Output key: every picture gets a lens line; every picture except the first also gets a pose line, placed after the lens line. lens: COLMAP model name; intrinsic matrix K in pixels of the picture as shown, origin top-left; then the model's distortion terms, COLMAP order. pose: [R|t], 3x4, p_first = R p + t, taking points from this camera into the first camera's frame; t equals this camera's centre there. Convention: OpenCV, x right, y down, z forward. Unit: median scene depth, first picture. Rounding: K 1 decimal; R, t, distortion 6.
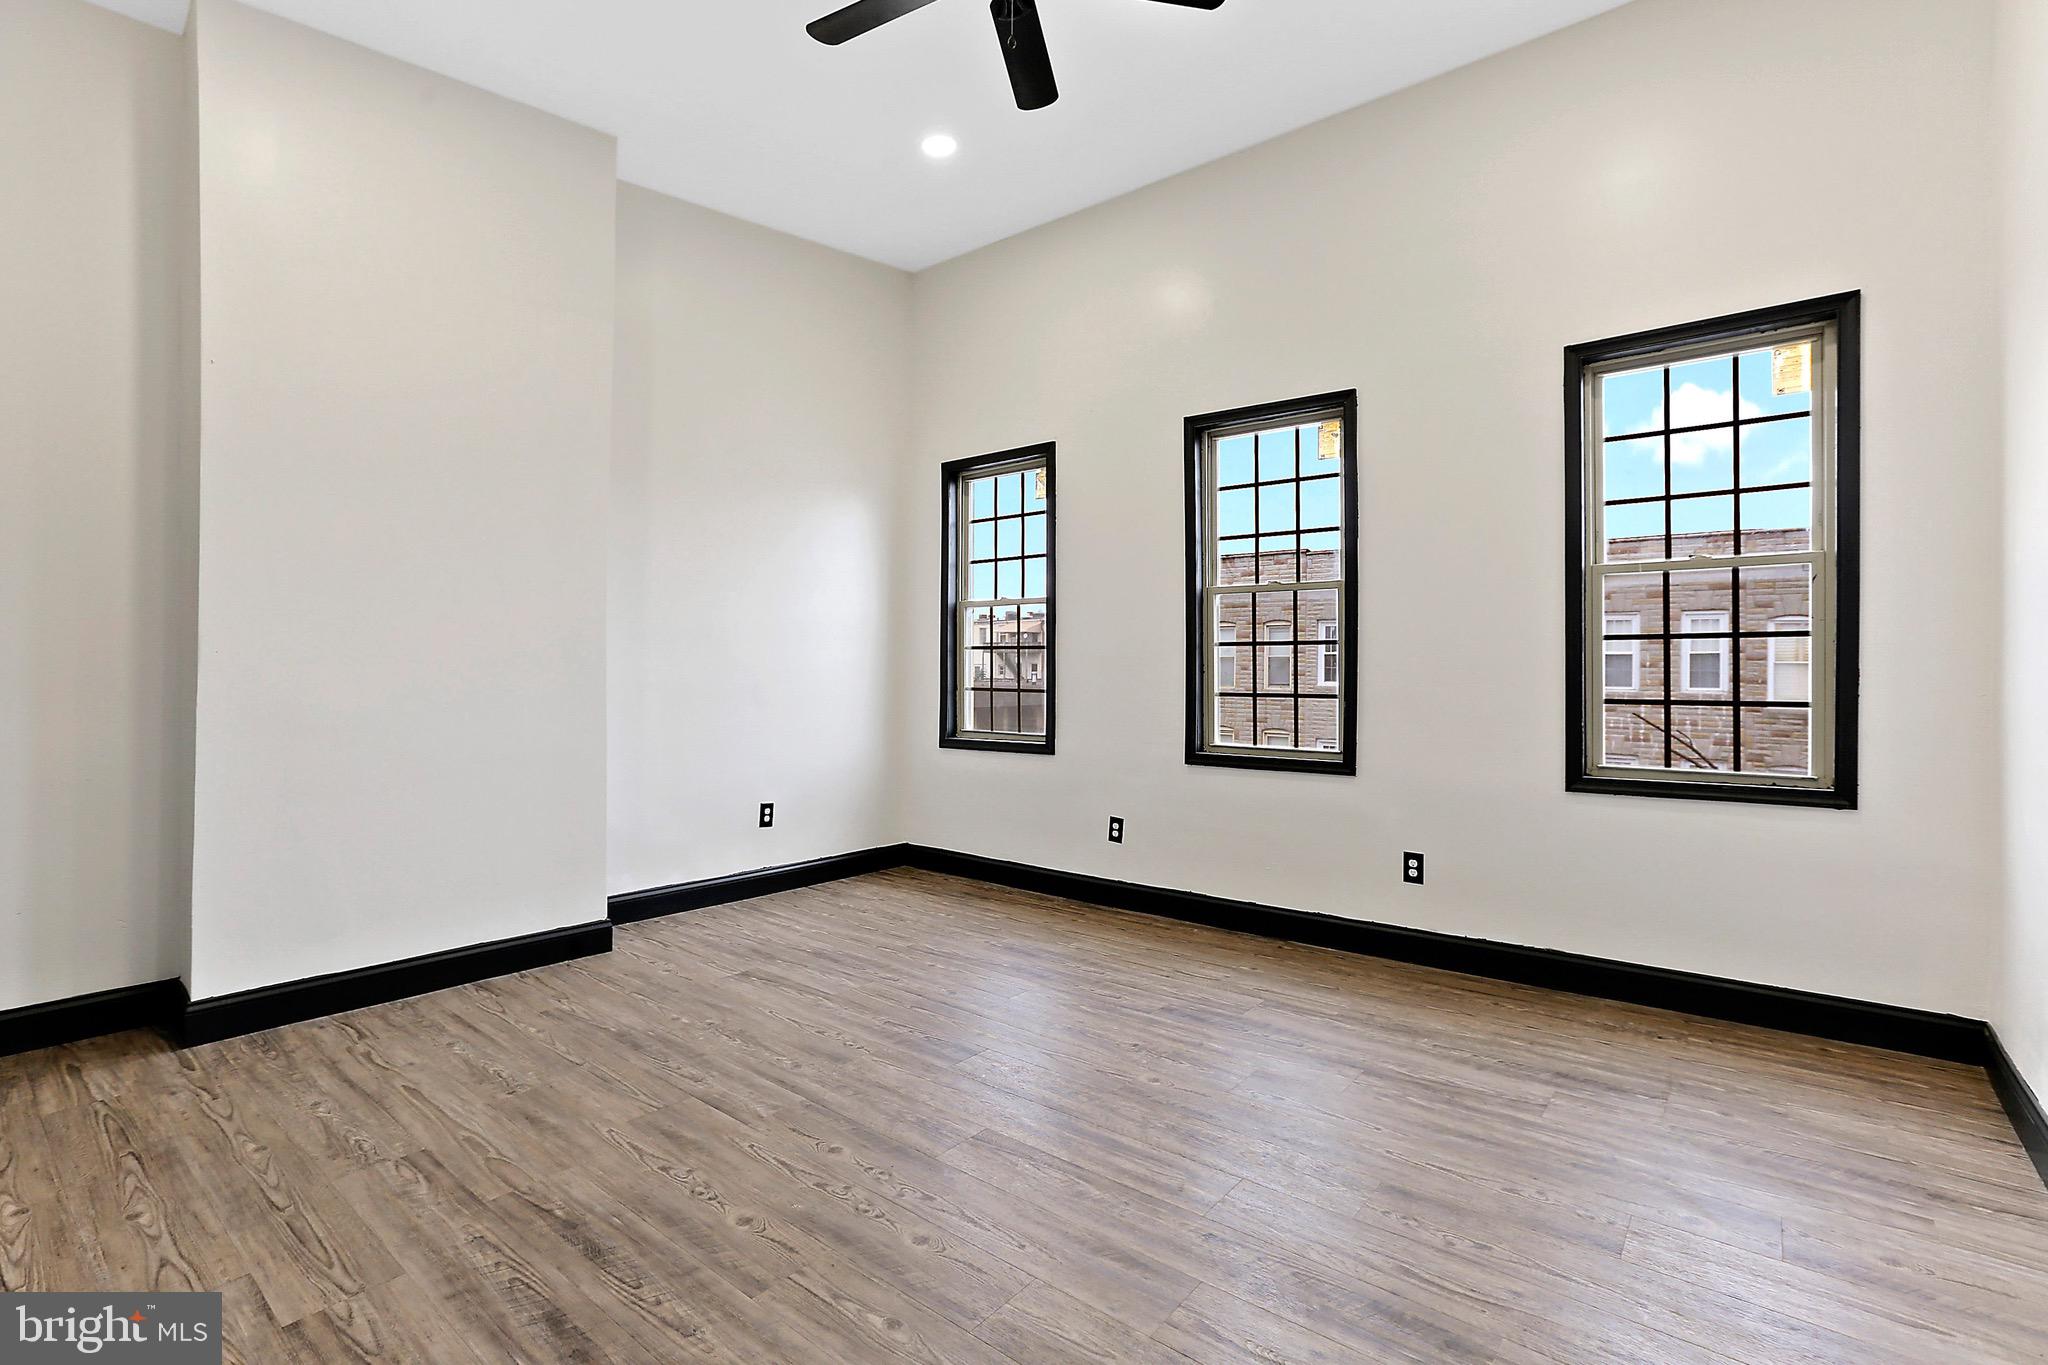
lens RADIAL K [[956.3, 0, 1012.8], [0, 956.3, 670.5], [0, 0, 1]] dist [-0.016077, 0.012440]
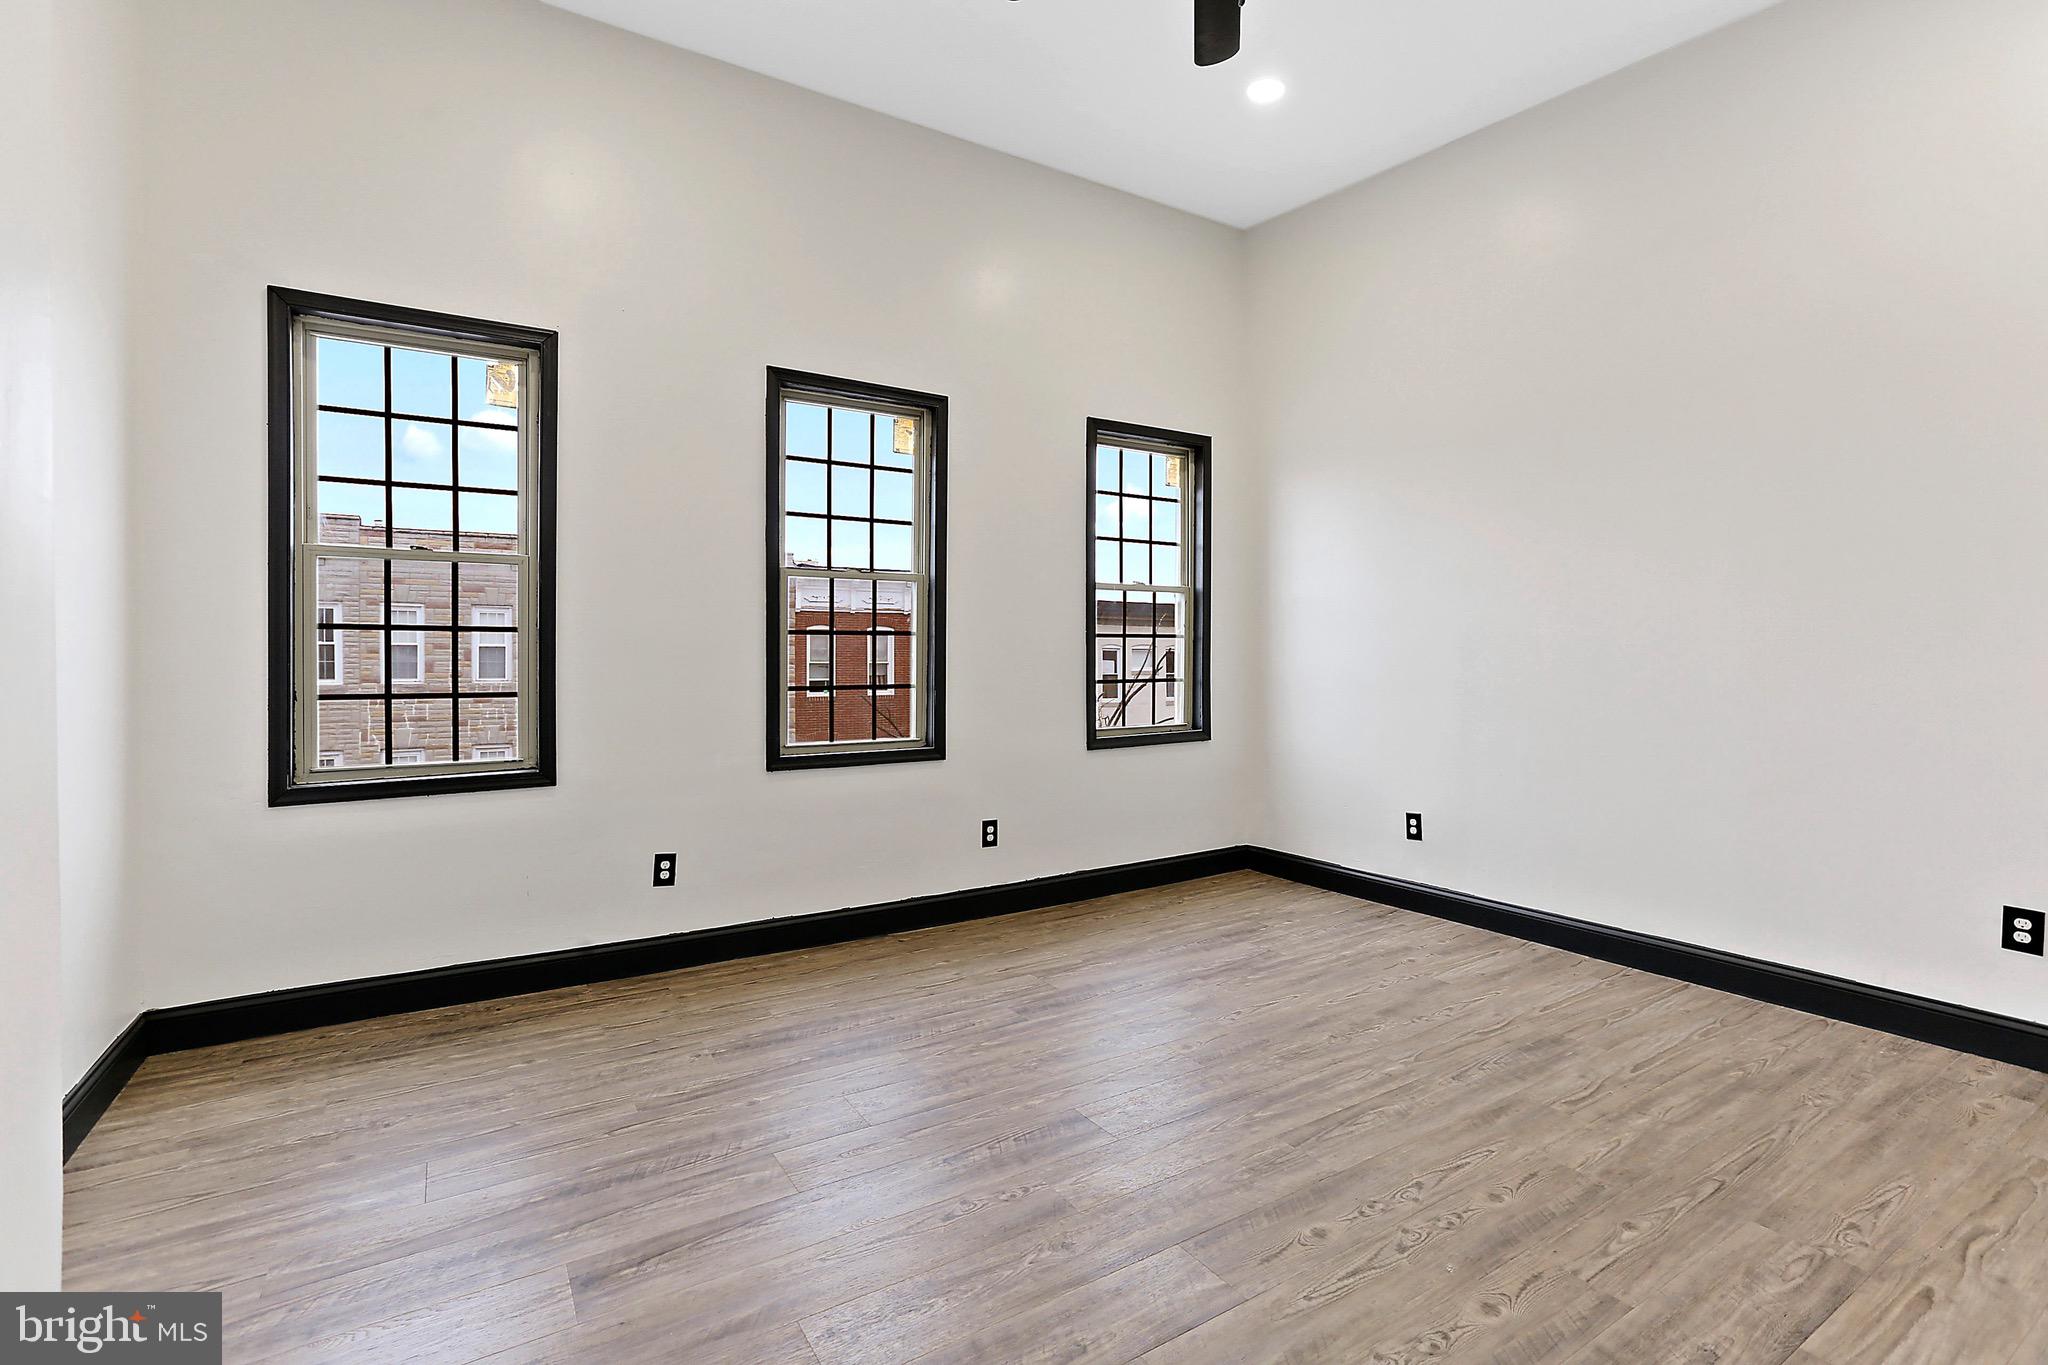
lens RADIAL K [[956.3, 0, 1004.5], [0, 956.3, 671.6], [0, 0, 1]] dist [-0.016077, 0.012440]
pose [[0.296157, -0.011184, 0.955074, -0.661396], [0.001609, 0.999936, 0.011210, -0.000331], [-0.955138, -0.001783, 0.296156, 0.632933]]
